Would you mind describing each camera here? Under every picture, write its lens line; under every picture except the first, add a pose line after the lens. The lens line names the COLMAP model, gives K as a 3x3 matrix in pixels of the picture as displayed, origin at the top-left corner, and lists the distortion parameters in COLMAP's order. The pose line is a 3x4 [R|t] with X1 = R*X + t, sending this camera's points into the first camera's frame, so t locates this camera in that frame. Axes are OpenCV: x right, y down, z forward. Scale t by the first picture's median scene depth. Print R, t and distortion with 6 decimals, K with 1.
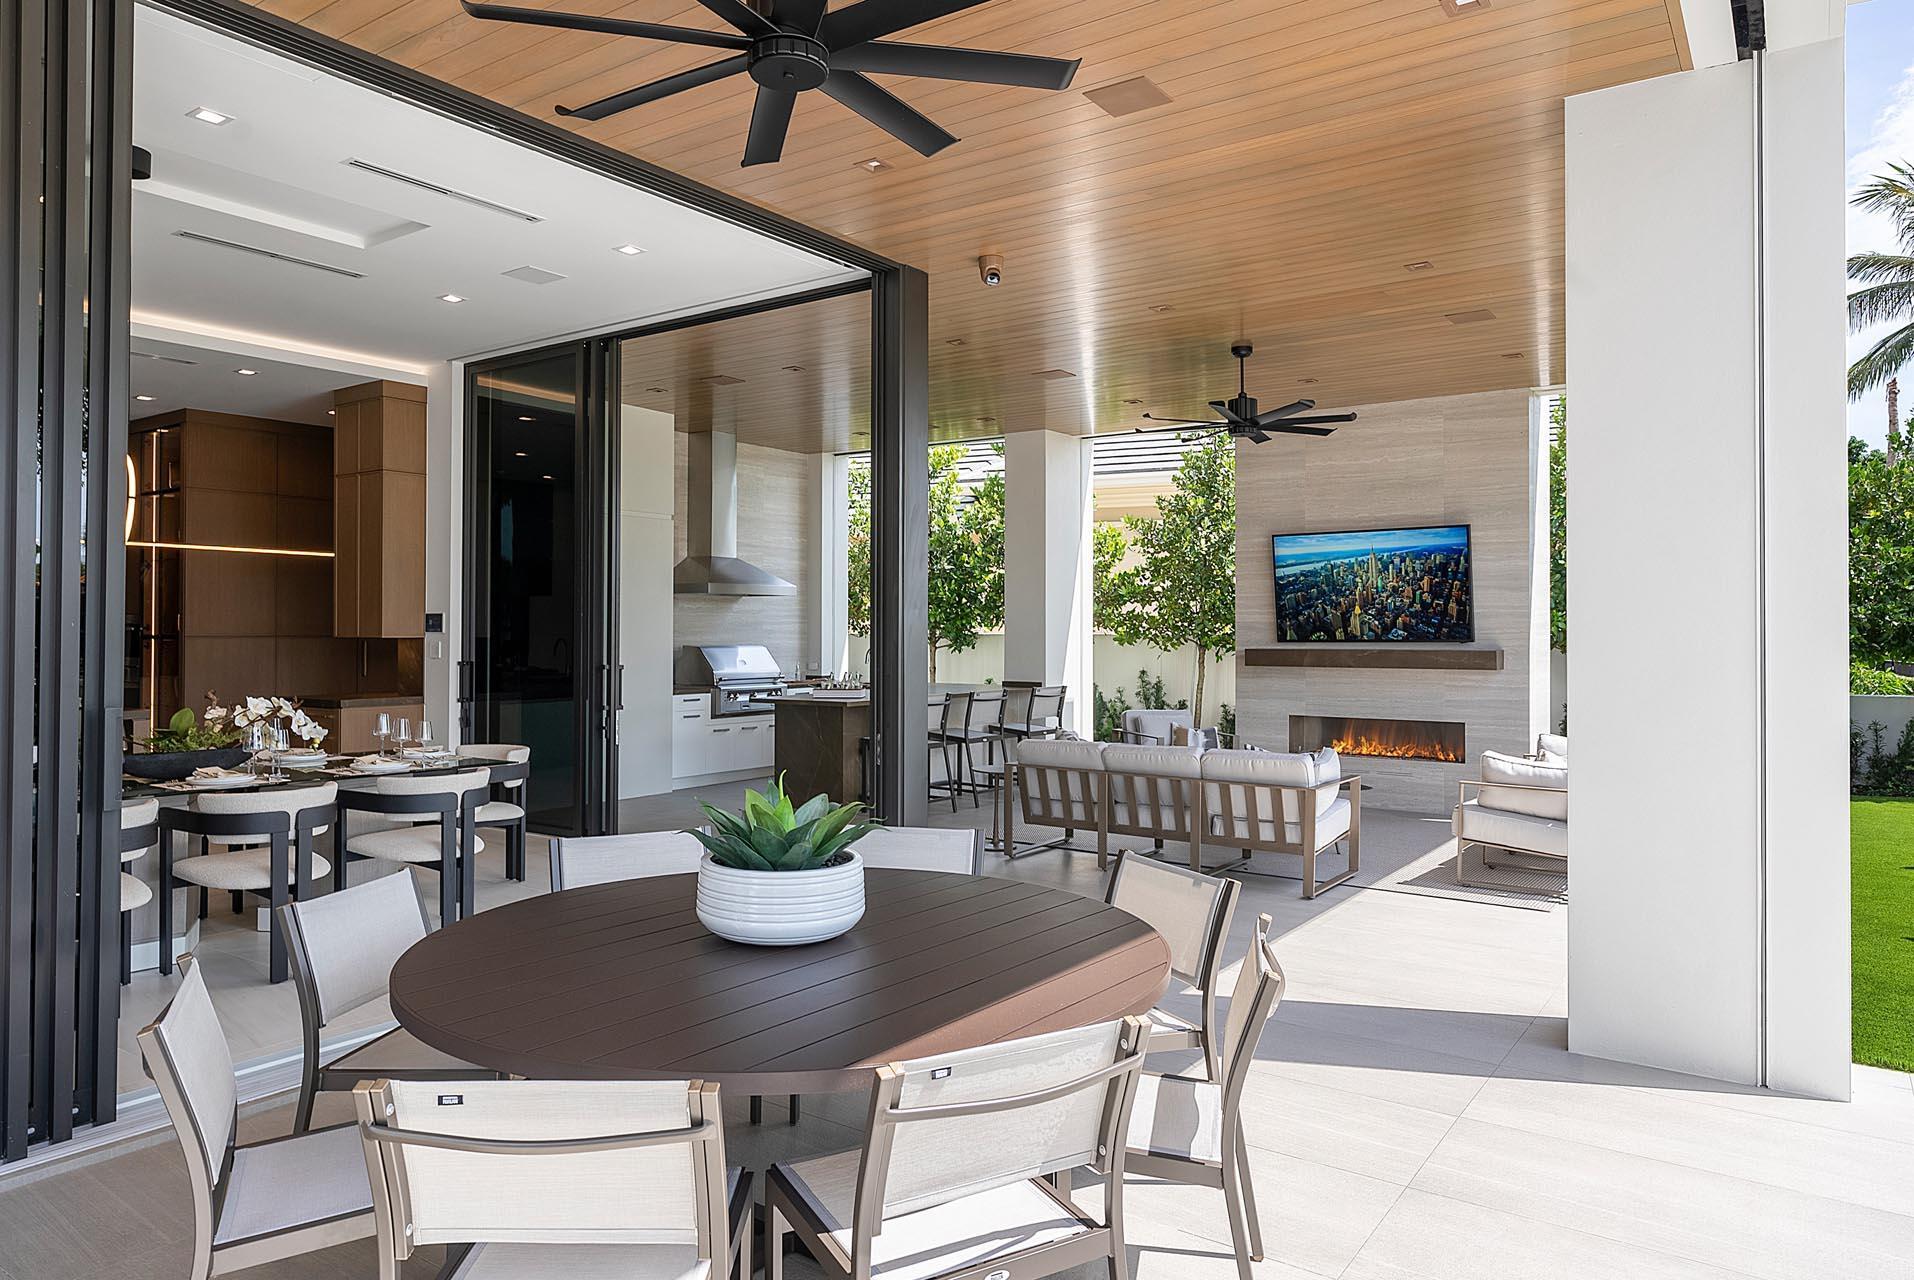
lens RADIAL K [[1274.0, 0, 957.0], [0, 1274.0, 640.0], [0, 0, 1]] dist [-0.005174, -0.001239]
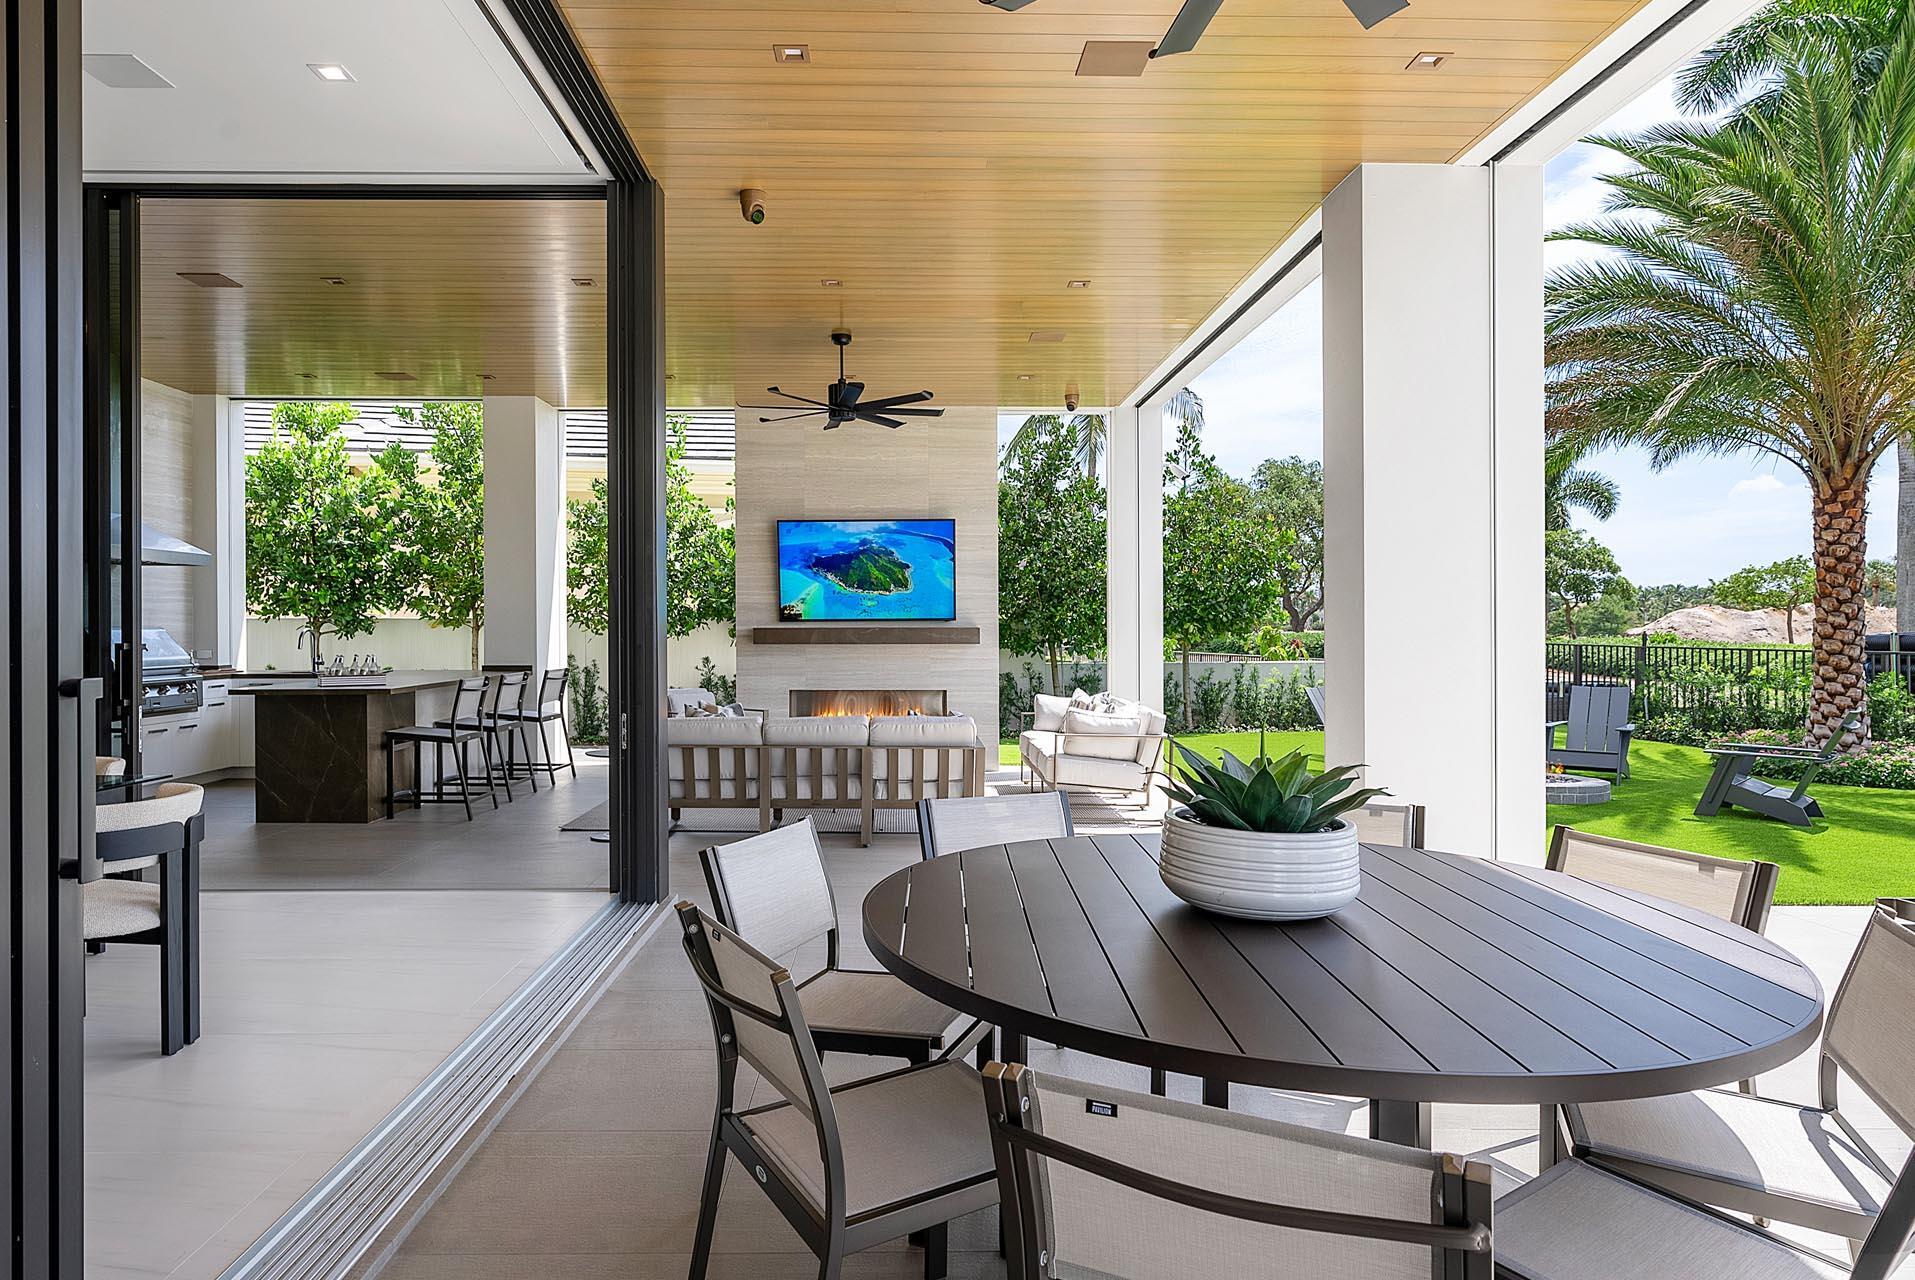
lens RADIAL K [[1167.8, 0, 957.5], [0, 1167.8, 640.0], [0, 0, 1]] dist [0.003019, 0.002114]
pose [[0.801610, -0.009369, 0.597774, -0.271786], [0.006691, 0.999955, 0.006699, 0.014756], [-0.597810, -0.001370, 0.801637, 0.169012]]
